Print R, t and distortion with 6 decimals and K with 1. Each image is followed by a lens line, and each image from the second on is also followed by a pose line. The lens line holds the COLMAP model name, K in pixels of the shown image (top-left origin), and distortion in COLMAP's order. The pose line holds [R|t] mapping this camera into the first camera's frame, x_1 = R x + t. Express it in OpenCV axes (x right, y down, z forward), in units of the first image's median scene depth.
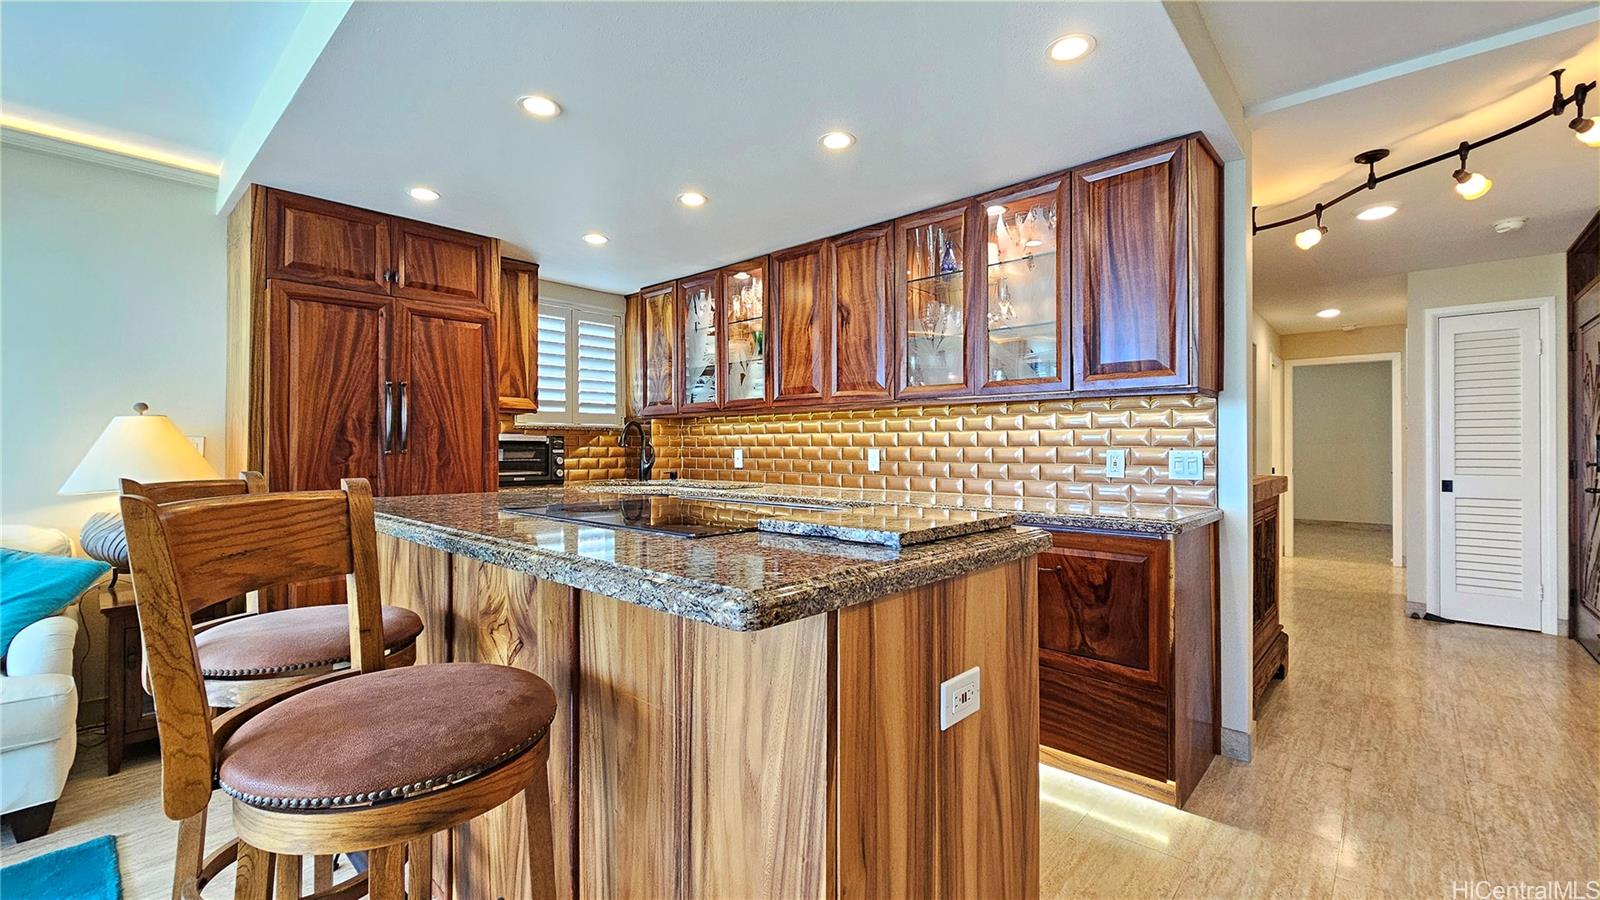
lens RADIAL K [[658.7, 0, 806.8], [0, 658.7, 448.8], [0, 0, 1]] dist [0.002741, 0.000241]
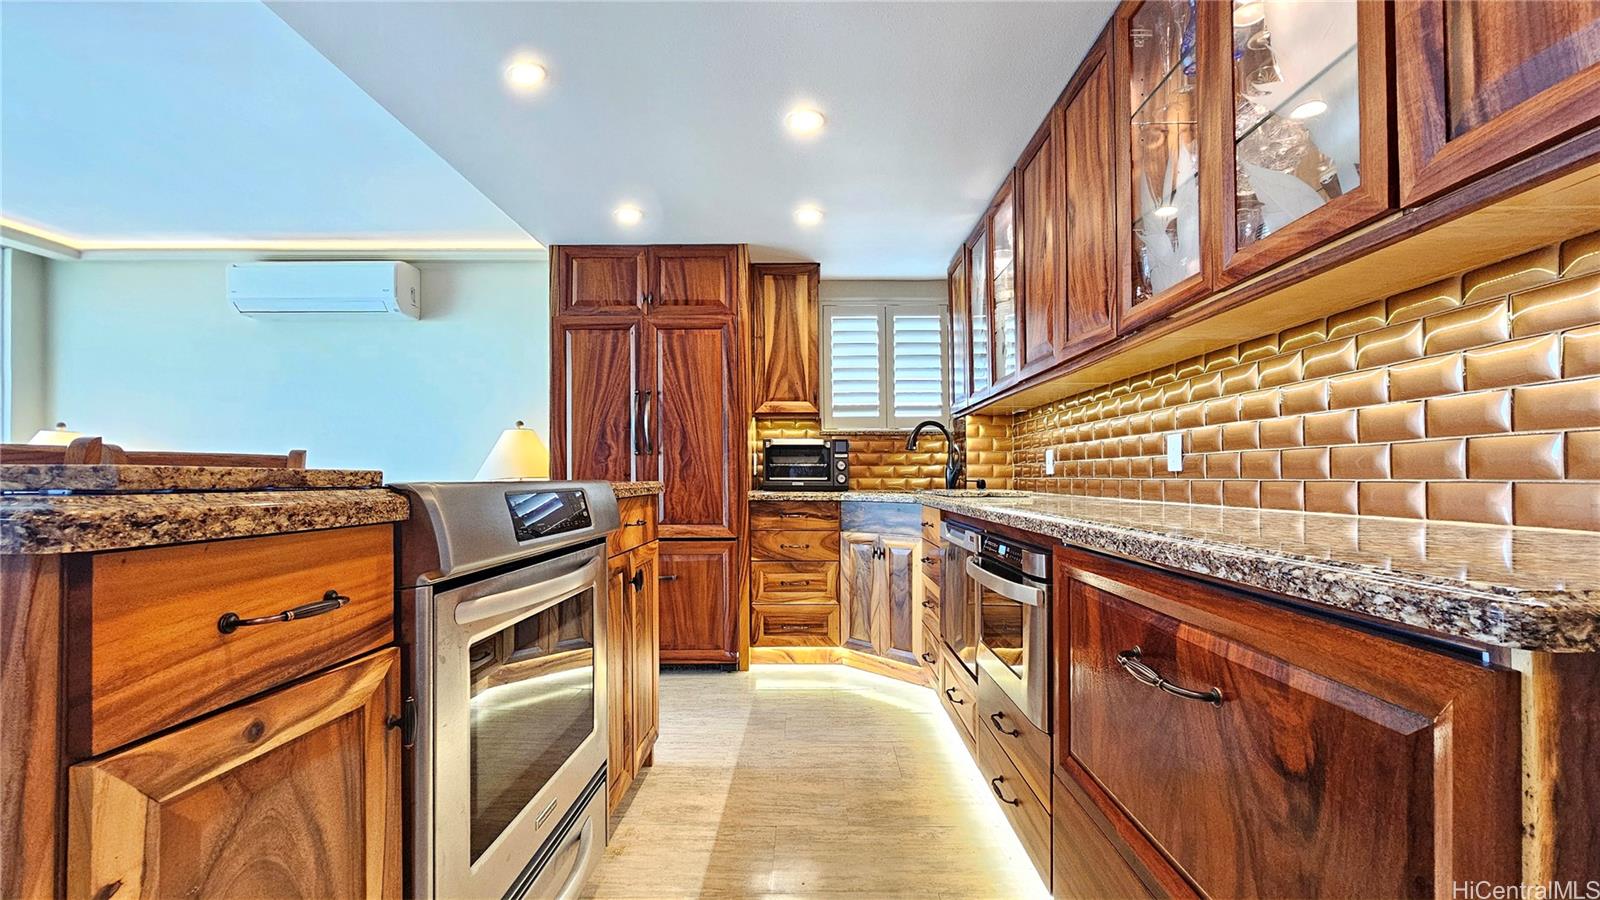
lens RADIAL K [[658.7, 0, 802.1], [0, 658.7, 466.4], [0, 0, 1]] dist [0.002741, 0.000241]
pose [[0.664670, -0.014978, -0.746987, 0.400830], [0.003431, 0.999850, -0.016996, 0.048212], [0.747129, 0.008734, 0.664621, 0.463430]]
